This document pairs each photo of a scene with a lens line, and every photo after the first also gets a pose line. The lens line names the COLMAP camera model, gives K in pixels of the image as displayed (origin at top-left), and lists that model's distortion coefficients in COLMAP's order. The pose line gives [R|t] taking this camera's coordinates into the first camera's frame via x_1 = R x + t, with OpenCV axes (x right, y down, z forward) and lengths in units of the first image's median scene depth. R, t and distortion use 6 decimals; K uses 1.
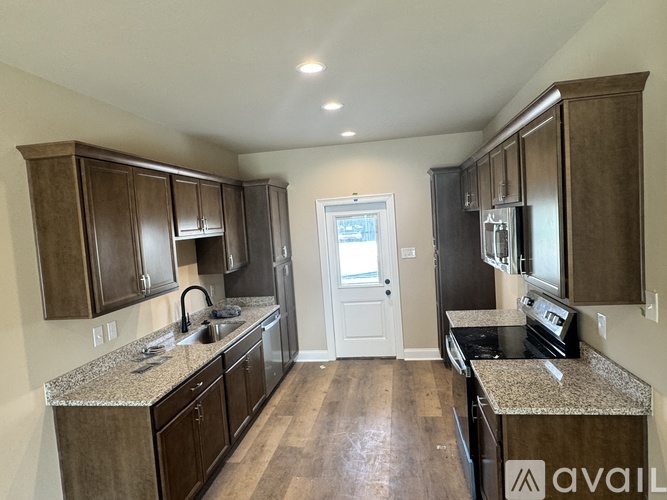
lens RADIAL K [[411.3, 0, 333.5], [0, 411.3, 250.0], [0, 0, 1]] dist [-0.001221, -0.000401]
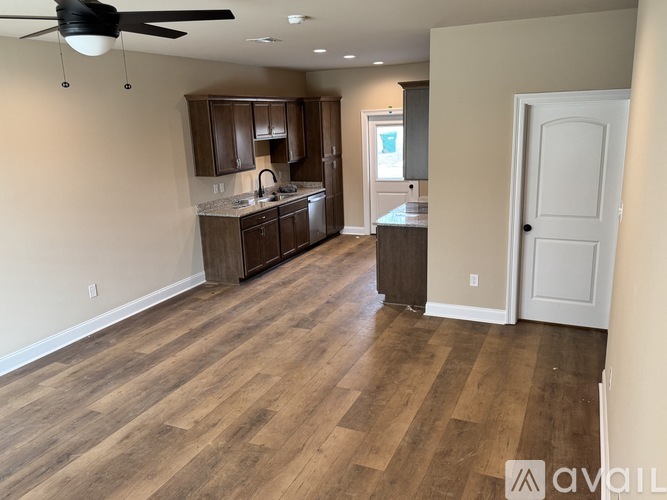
lens RADIAL K [[542.4, 0, 333.5], [0, 542.4, 250.0], [0, 0, 1]] dist [0.141703, 0.000489]
pose [[0.962968, 0.095348, -0.252194, 0.503843], [-0.046893, 0.980354, 0.191589, -0.026128], [0.265507, -0.172668, 0.948521, -1.060546]]
